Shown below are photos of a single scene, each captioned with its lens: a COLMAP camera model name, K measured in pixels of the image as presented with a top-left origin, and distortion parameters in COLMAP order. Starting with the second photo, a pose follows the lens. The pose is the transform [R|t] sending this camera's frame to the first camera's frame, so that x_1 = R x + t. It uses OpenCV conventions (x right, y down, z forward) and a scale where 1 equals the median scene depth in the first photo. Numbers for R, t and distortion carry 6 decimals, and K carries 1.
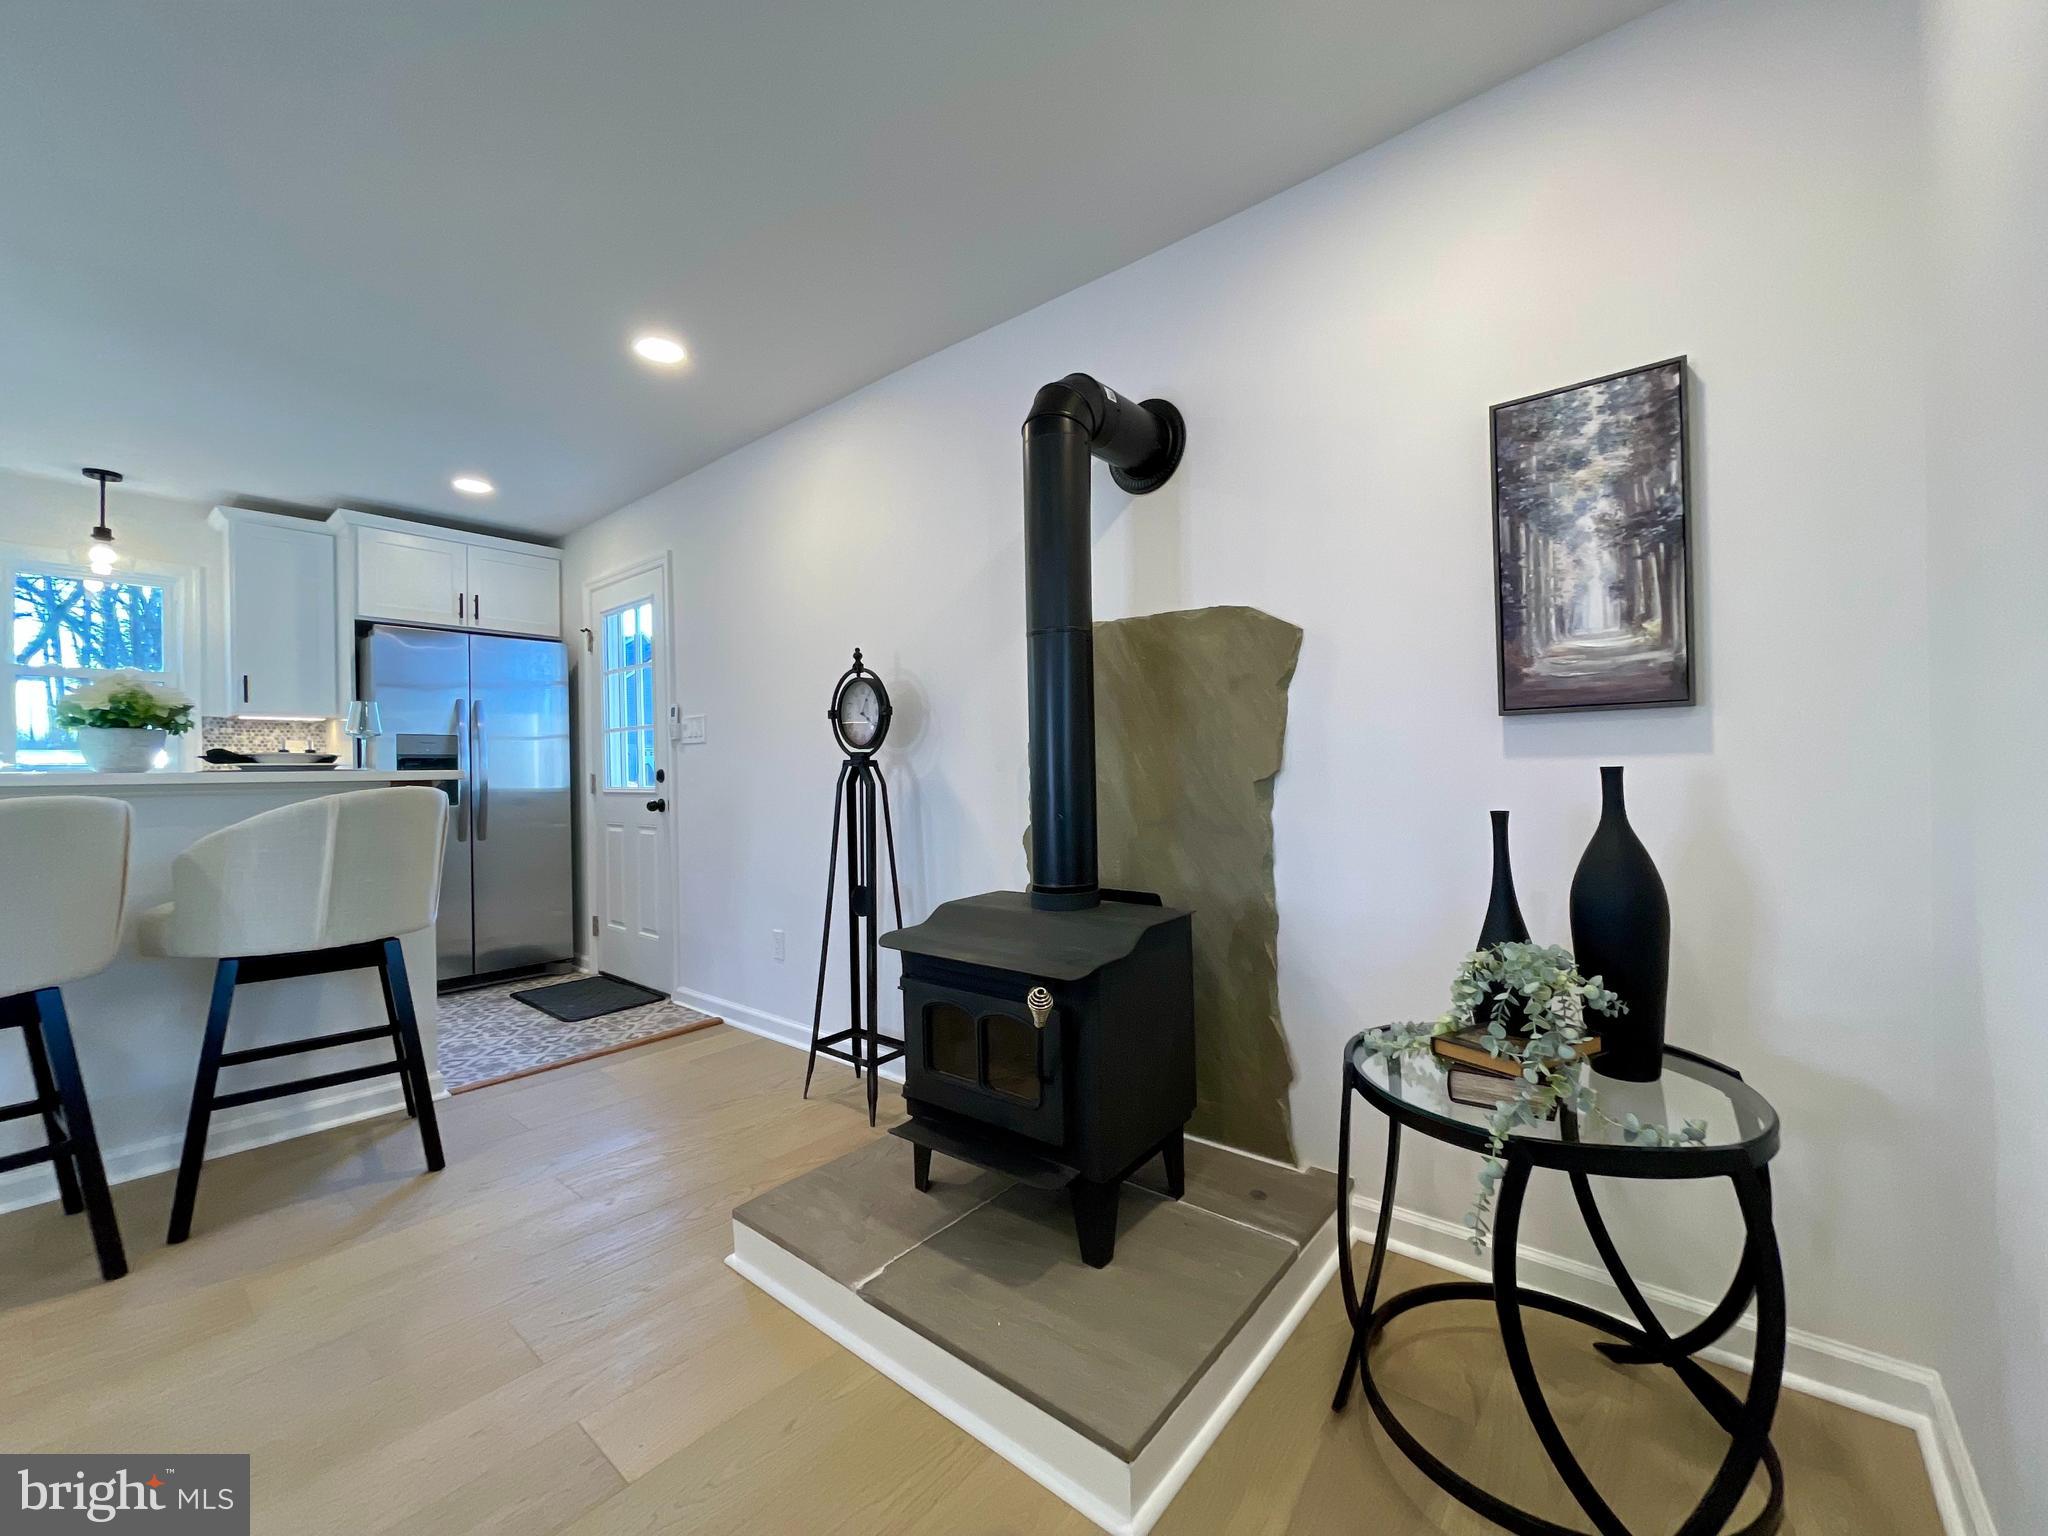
lens RADIAL K [[825.7, 0, 1033.9], [0, 825.7, 765.0], [0, 0, 1]] dist [-0.003108, 0.001330]
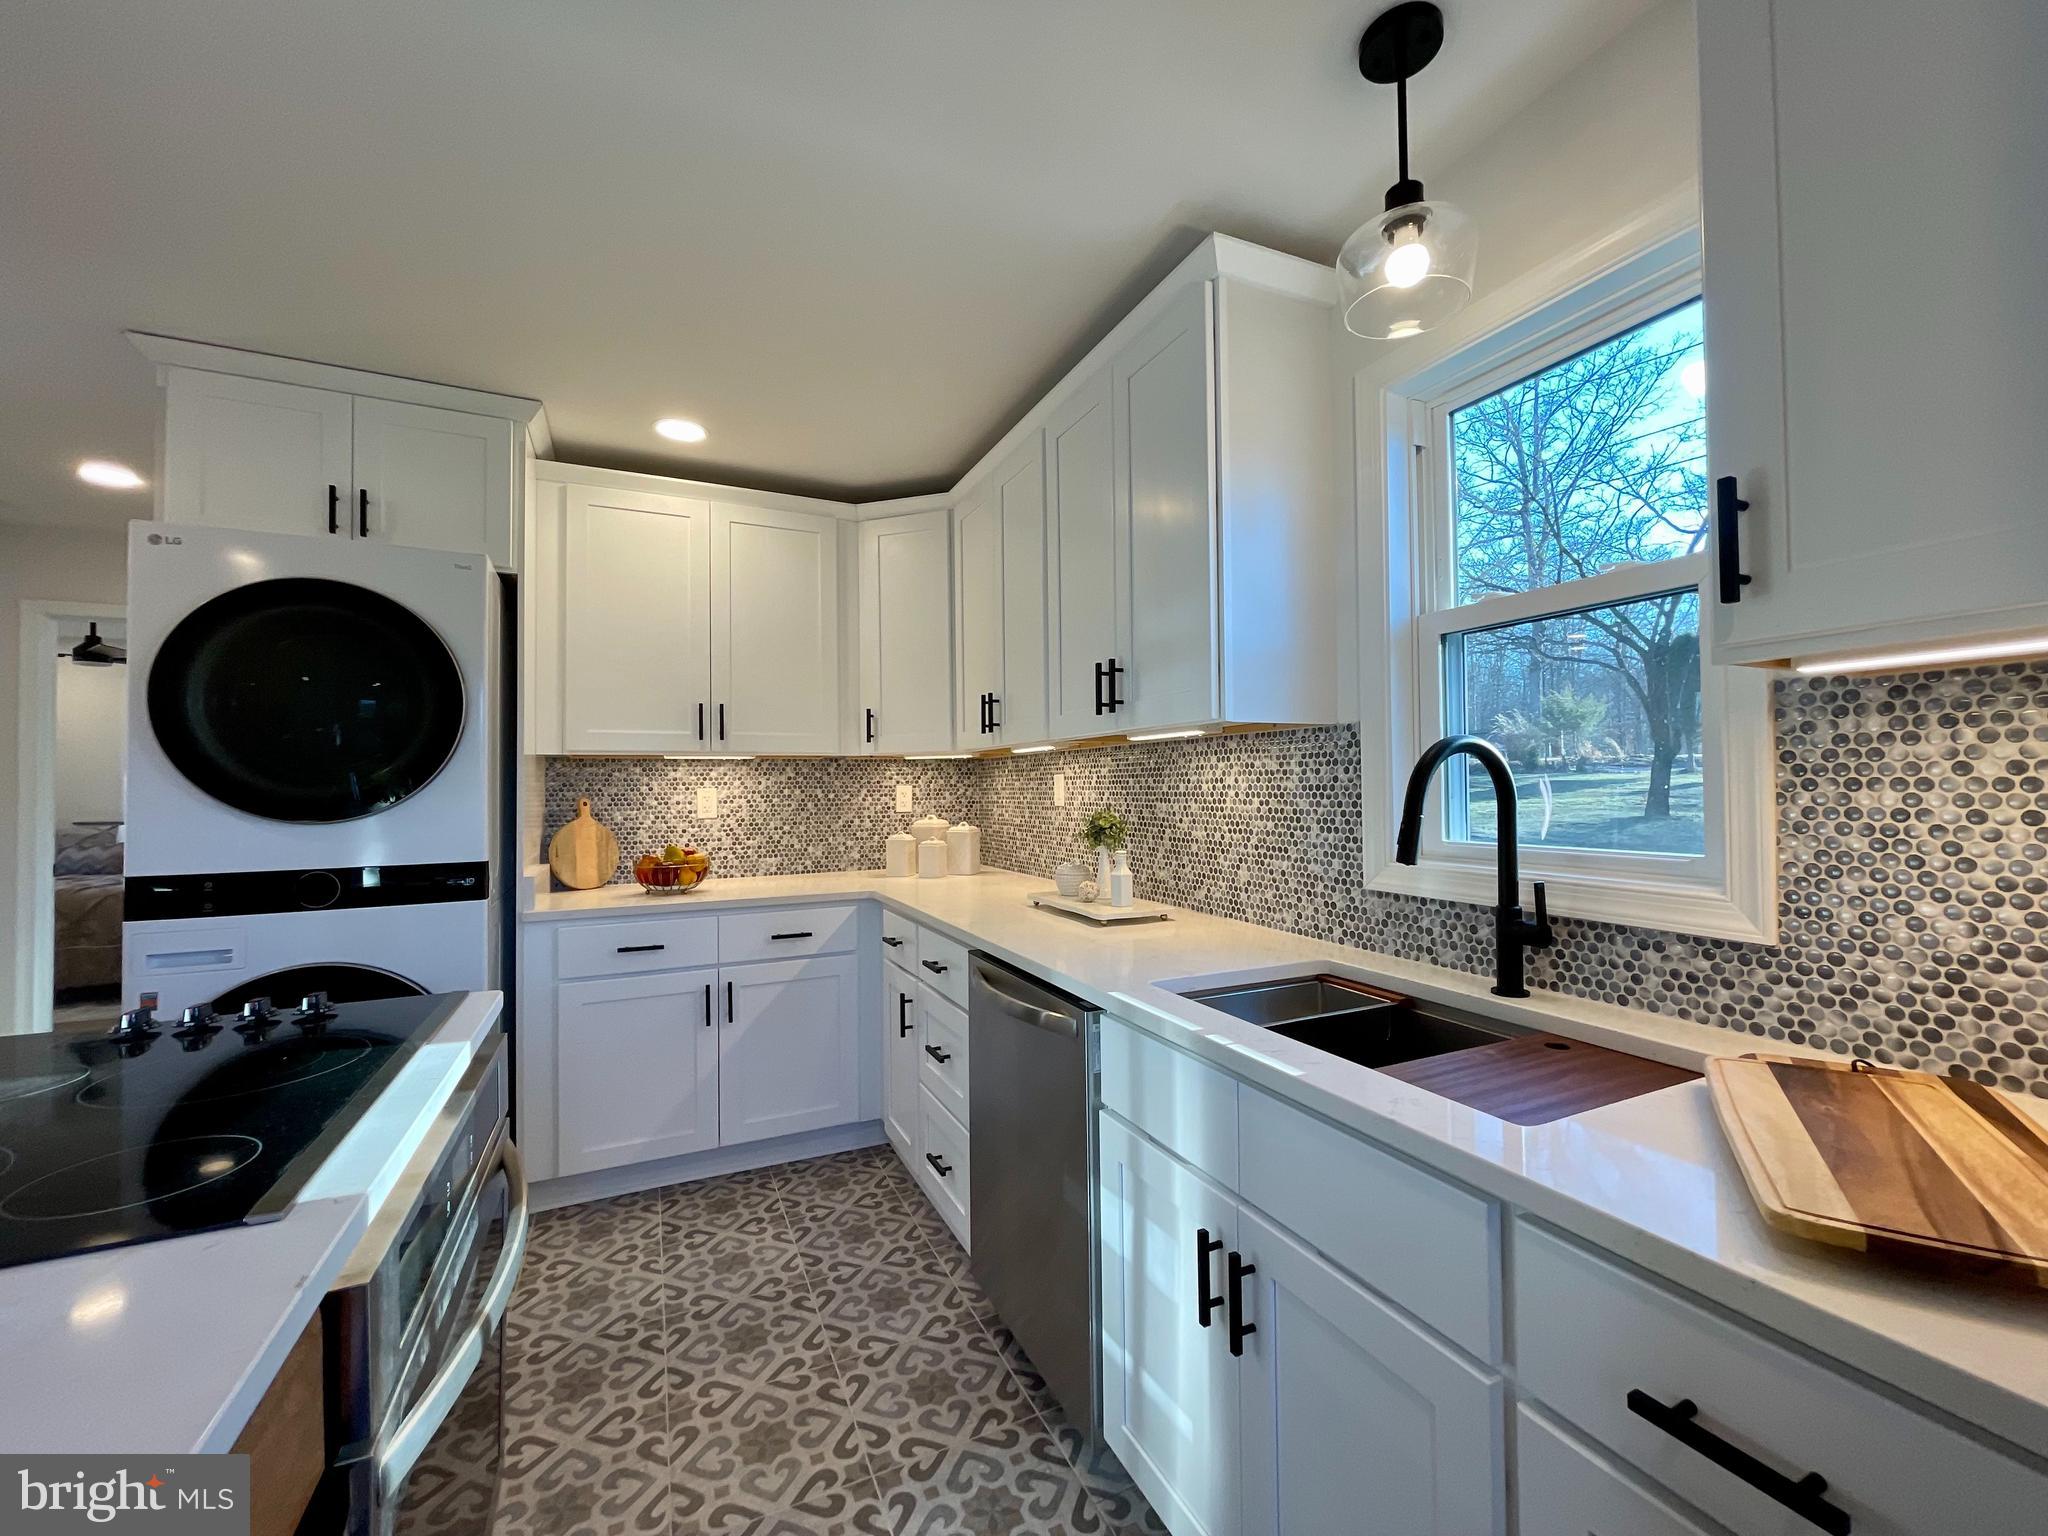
lens RADIAL K [[825.7, 0, 1038.5], [0, 825.7, 768.8], [0, 0, 1]] dist [-0.003108, 0.001330]
pose [[-0.421174, 0.000296, -0.906980, -0.740514], [0.020381, 0.999751, -0.009138, -0.036294], [0.906751, -0.022334, -0.421075, 1.004481]]
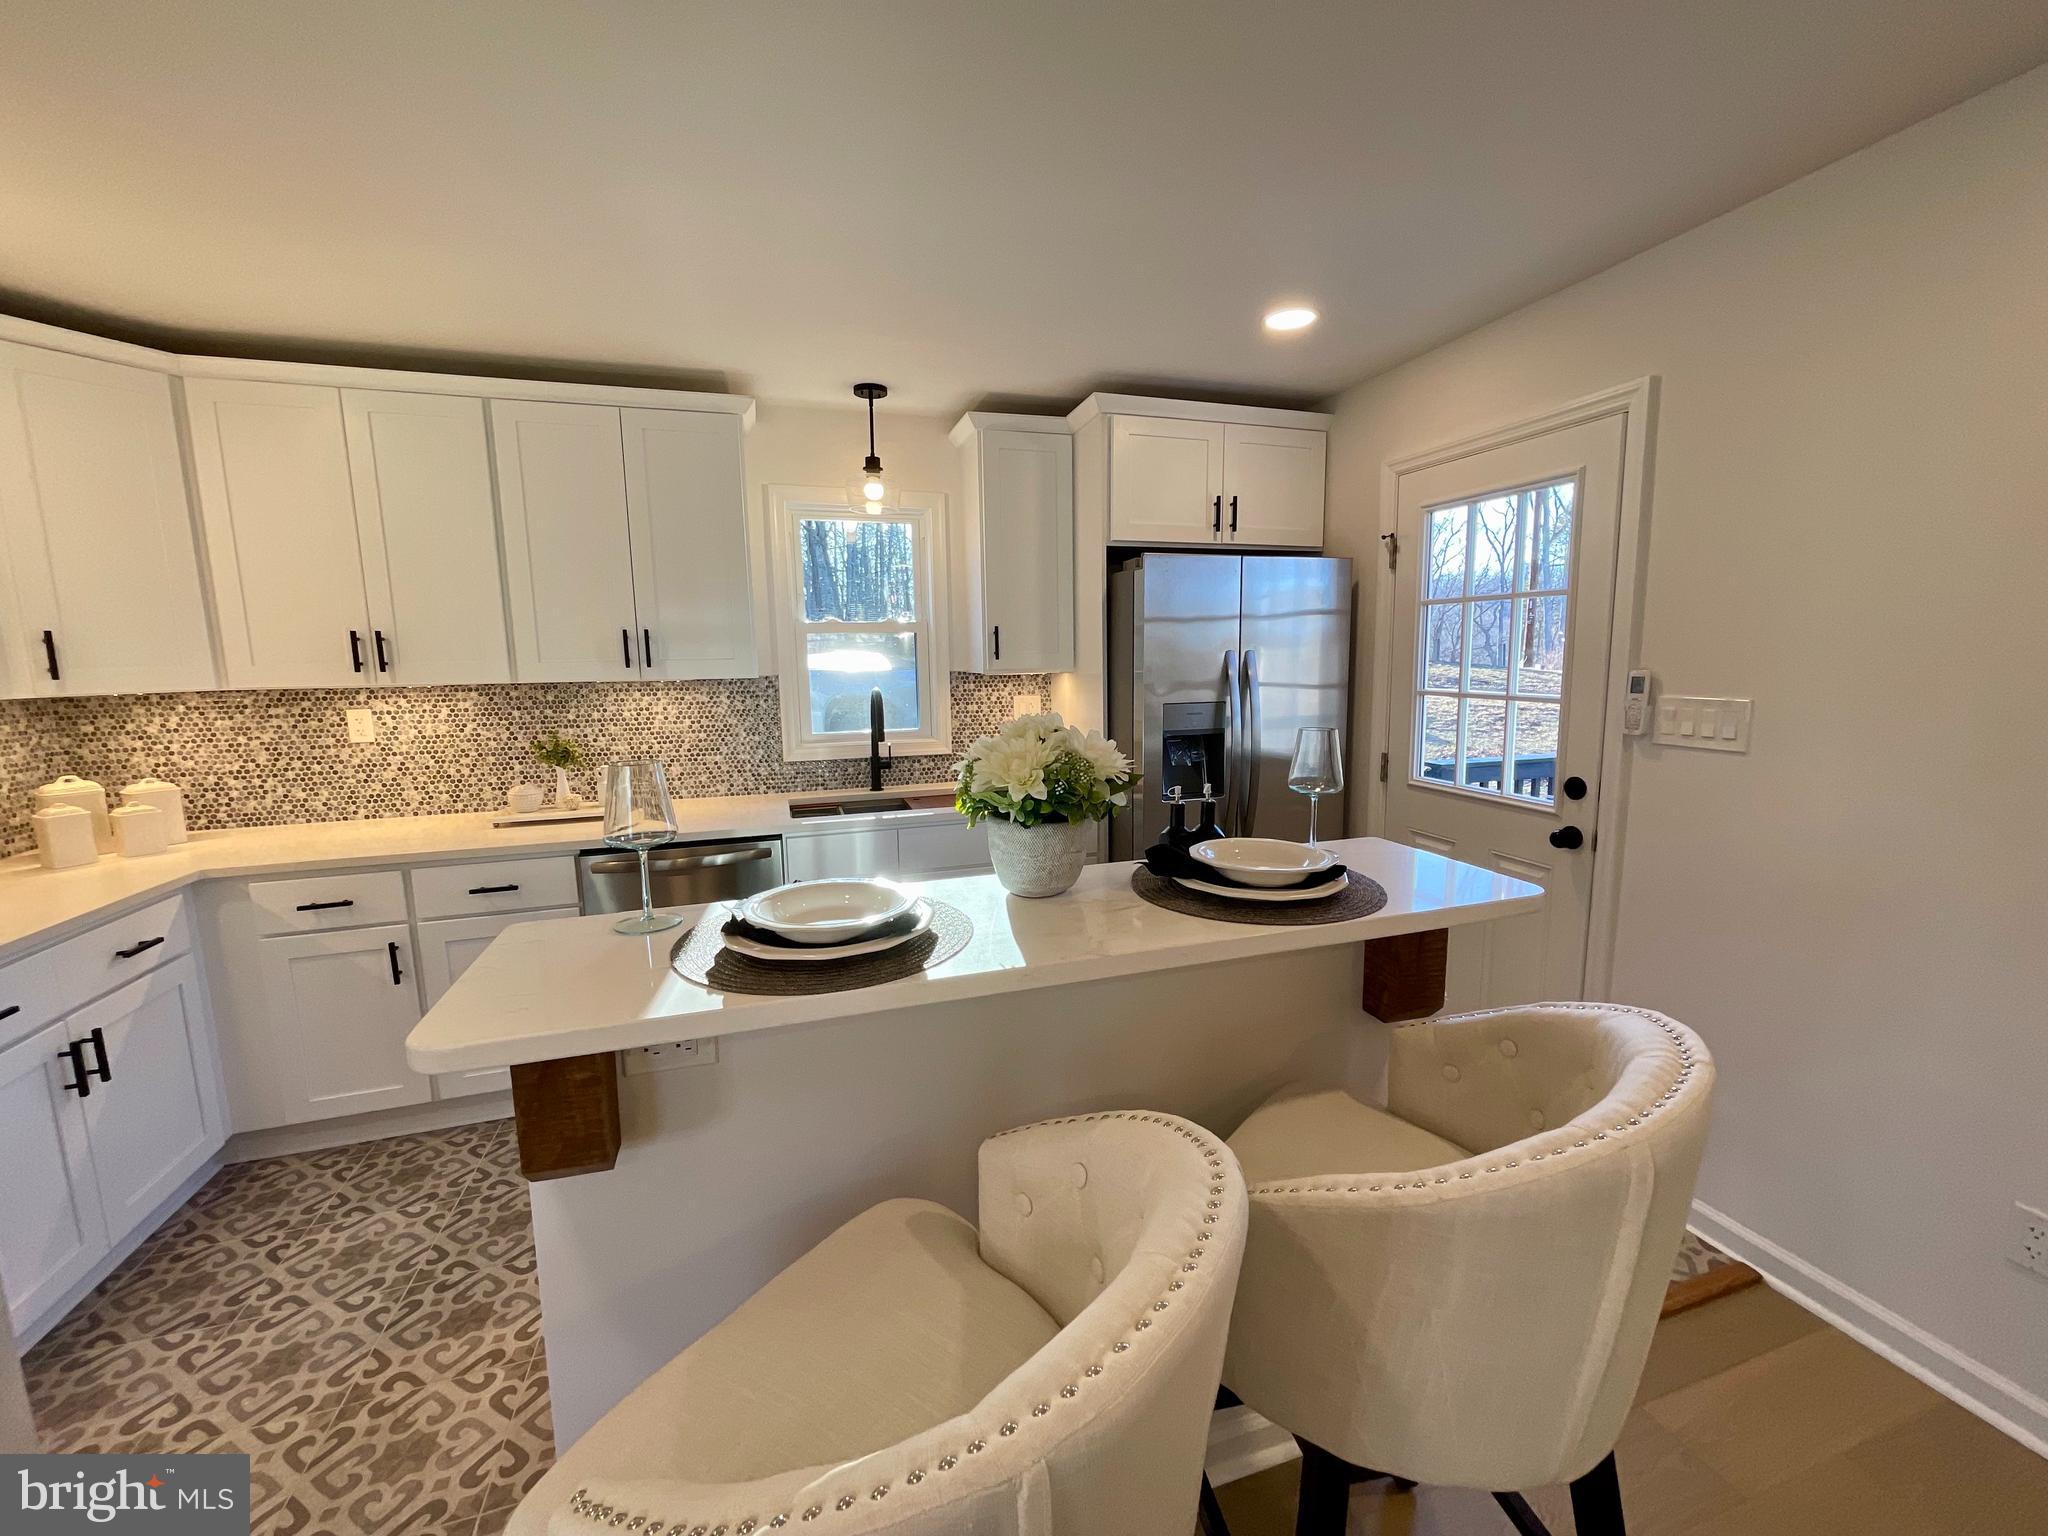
lens RADIAL K [[825.7, 0, 1036.2], [0, 825.7, 767.3], [0, 0, 1]] dist [-0.003108, 0.001330]
pose [[0.846580, 0.076893, -0.526679, -0.520096], [0.003692, 0.988638, 0.150272, -0.100545], [0.532249, -0.129162, 0.836677, 0.342474]]
